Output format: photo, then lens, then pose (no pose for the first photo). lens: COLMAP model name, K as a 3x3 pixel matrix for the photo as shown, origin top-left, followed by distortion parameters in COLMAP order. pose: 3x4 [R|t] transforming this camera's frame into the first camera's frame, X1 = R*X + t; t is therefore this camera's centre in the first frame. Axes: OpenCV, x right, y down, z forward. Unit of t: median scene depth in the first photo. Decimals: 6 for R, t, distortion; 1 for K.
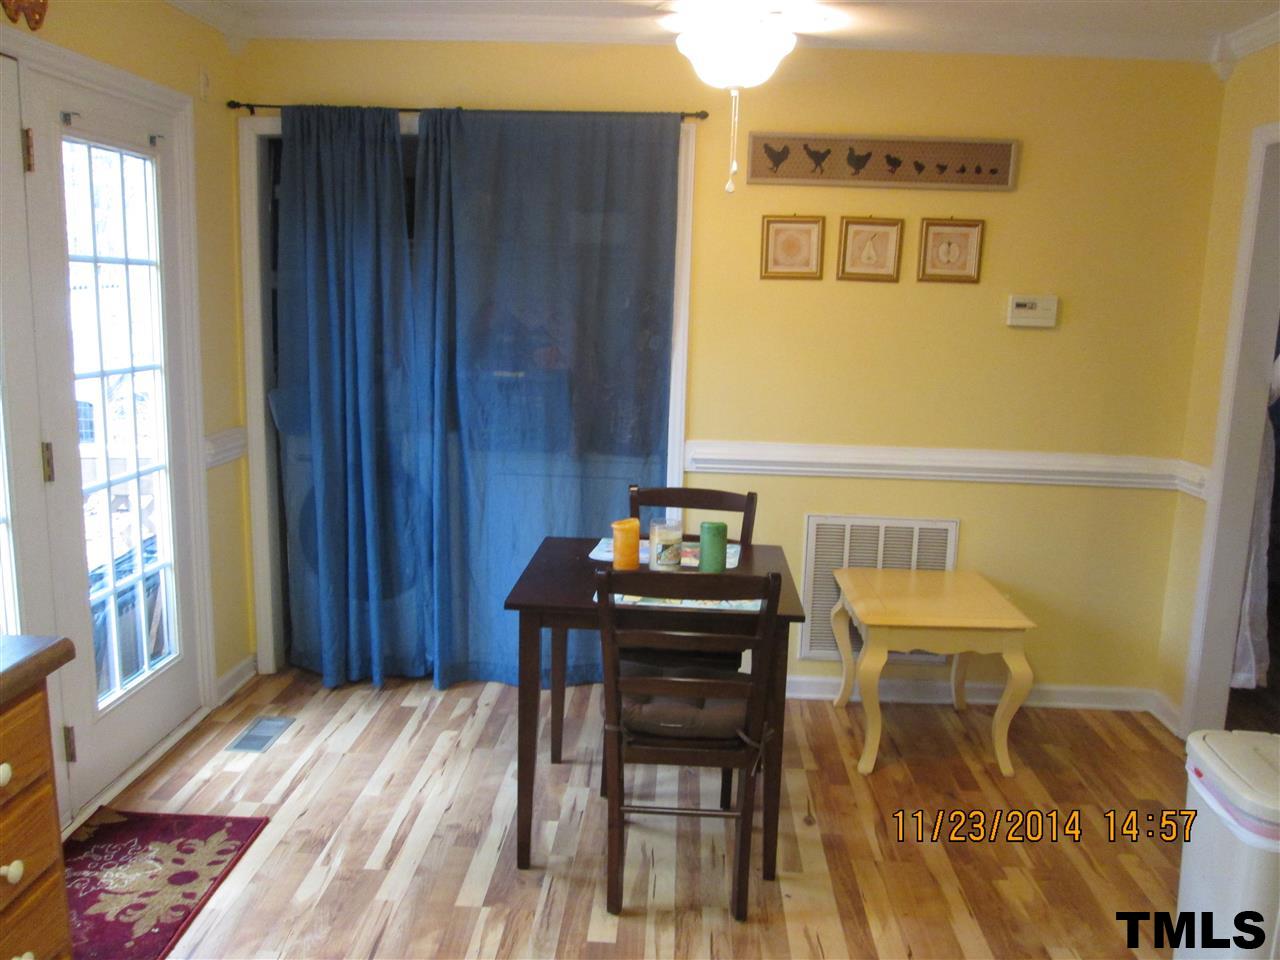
lens RADIAL K [[1065.4, 0, 640.0], [0, 1065.4, 480.0], [0, 0, 1]] dist [-0.047557, 0.015737]
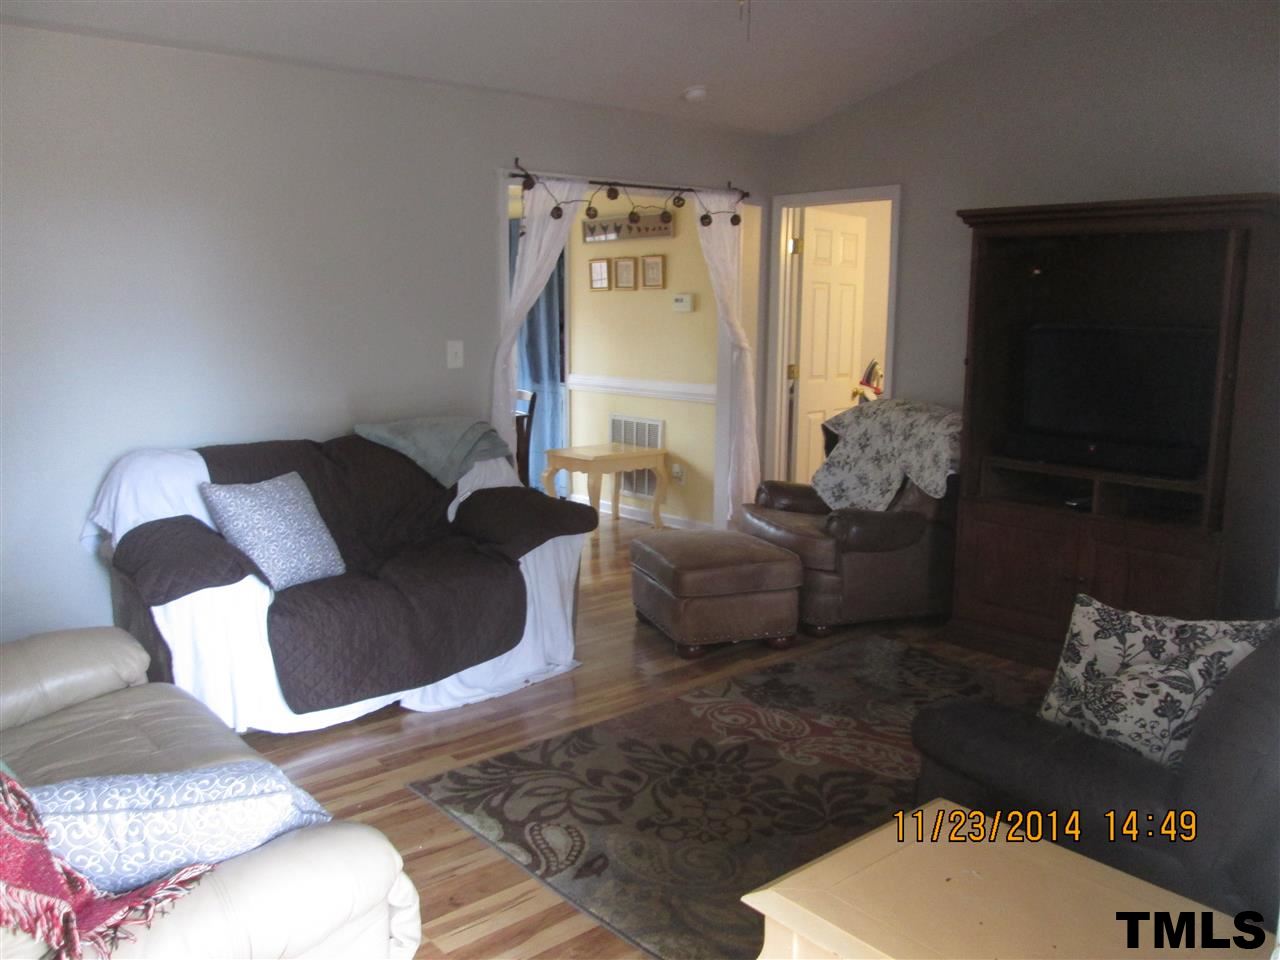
lens RADIAL K [[1065.4, 0, 640.0], [0, 1065.4, 480.0], [0, 0, 1]] dist [-0.047557, 0.015737]
pose [[0.676526, 0.092243, -0.730619, 1.903224], [-0.109083, 0.993732, 0.024455, 0.116828], [0.728295, 0.063154, 0.682348, -0.305767]]
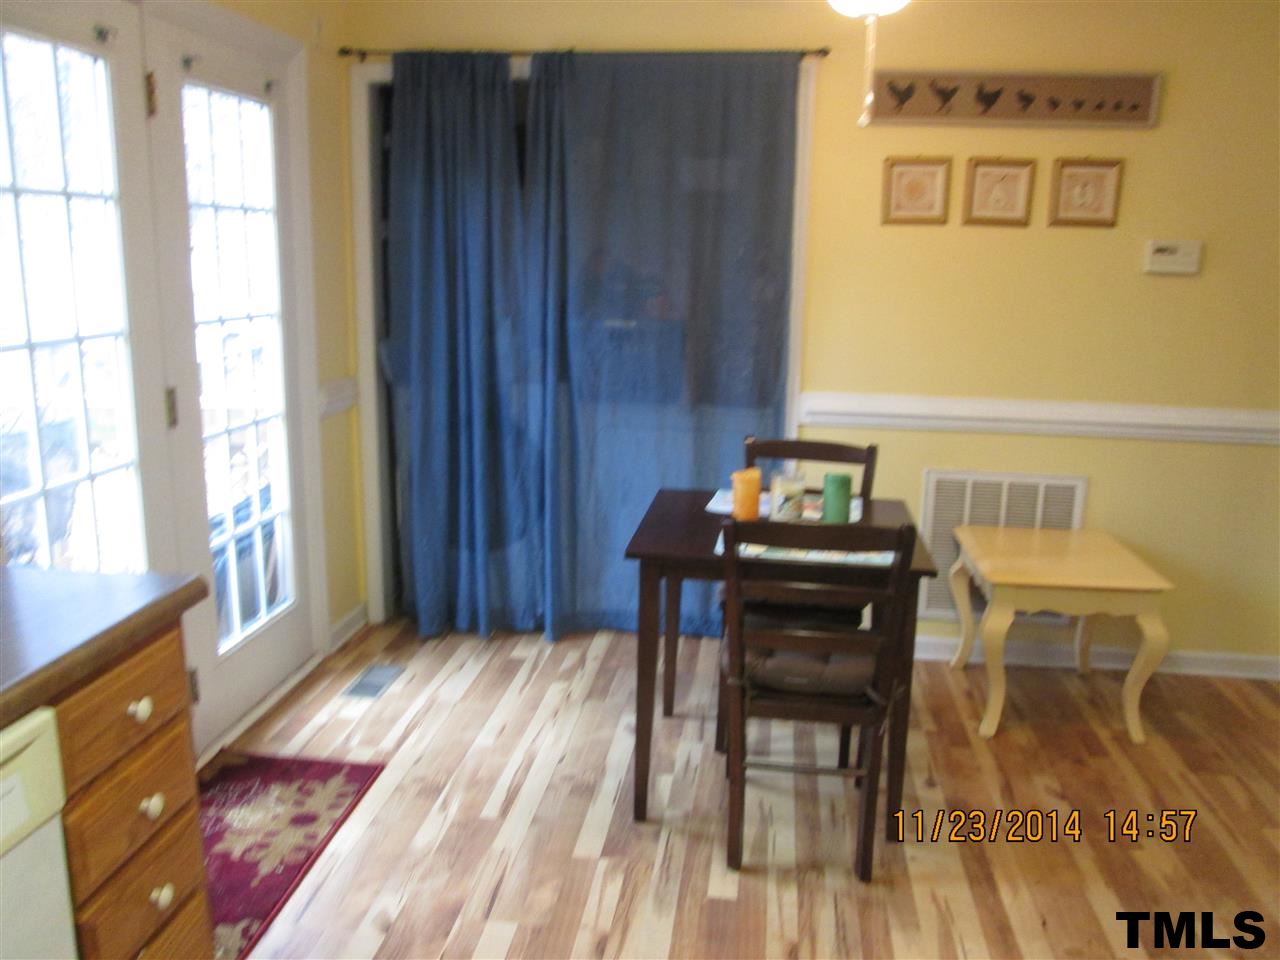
lens RADIAL K [[1065.4, 0, 640.0], [0, 1065.4, 480.0], [0, 0, 1]] dist [-0.047557, 0.015737]
pose [[0.996624, 0.010553, -0.081425, -0.027758], [-0.007640, 0.999323, 0.035998, 0.010853], [0.081749, -0.035254, 0.996029, 0.021395]]
